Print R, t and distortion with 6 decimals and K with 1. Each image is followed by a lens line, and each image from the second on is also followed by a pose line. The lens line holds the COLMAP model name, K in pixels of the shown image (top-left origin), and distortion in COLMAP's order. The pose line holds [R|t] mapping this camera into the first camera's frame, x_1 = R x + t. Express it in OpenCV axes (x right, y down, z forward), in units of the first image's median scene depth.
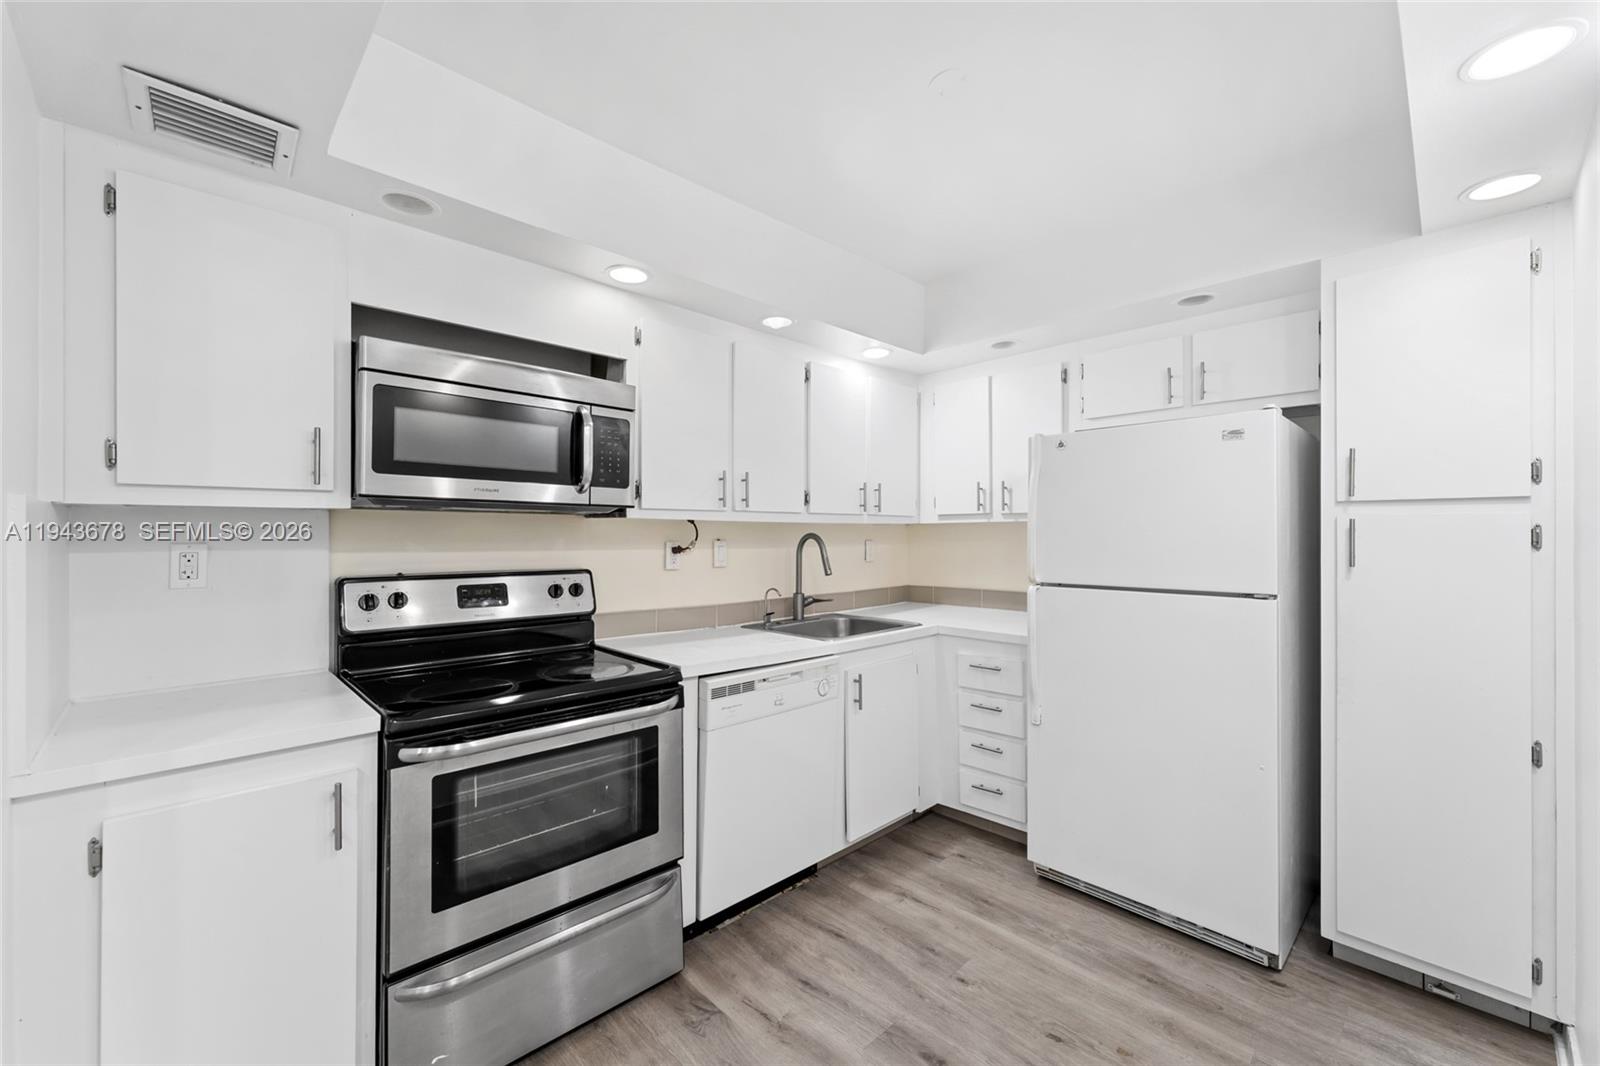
lens RADIAL K [[638.4, 0, 794.6], [0, 638.4, 531.4], [0, 0, 1]] dist [0.000676, 0.000534]
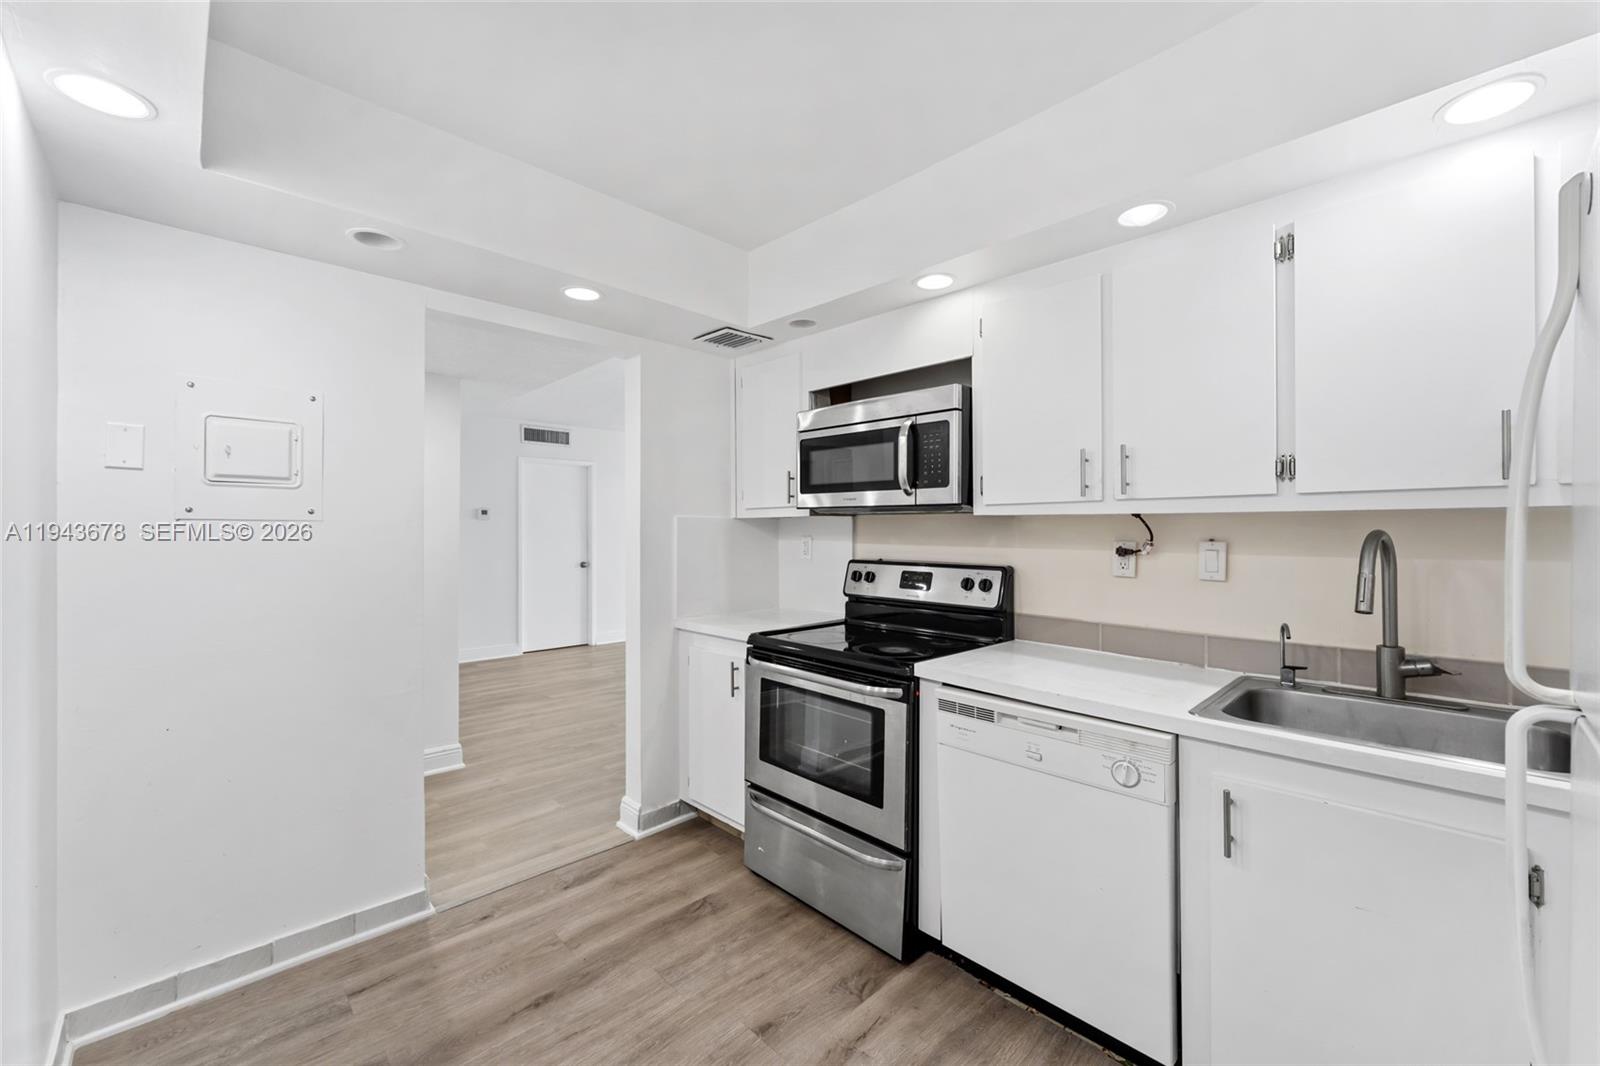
lens RADIAL K [[638.4, 0, 794.6], [0, 638.4, 531.4], [0, 0, 1]] dist [0.000676, 0.000534]
pose [[0.006098, -0.001364, -0.999980, 0.775646], [0.001276, 0.999998, -0.001356, 0.005413], [0.999981, -0.001267, 0.006100, 0.764646]]
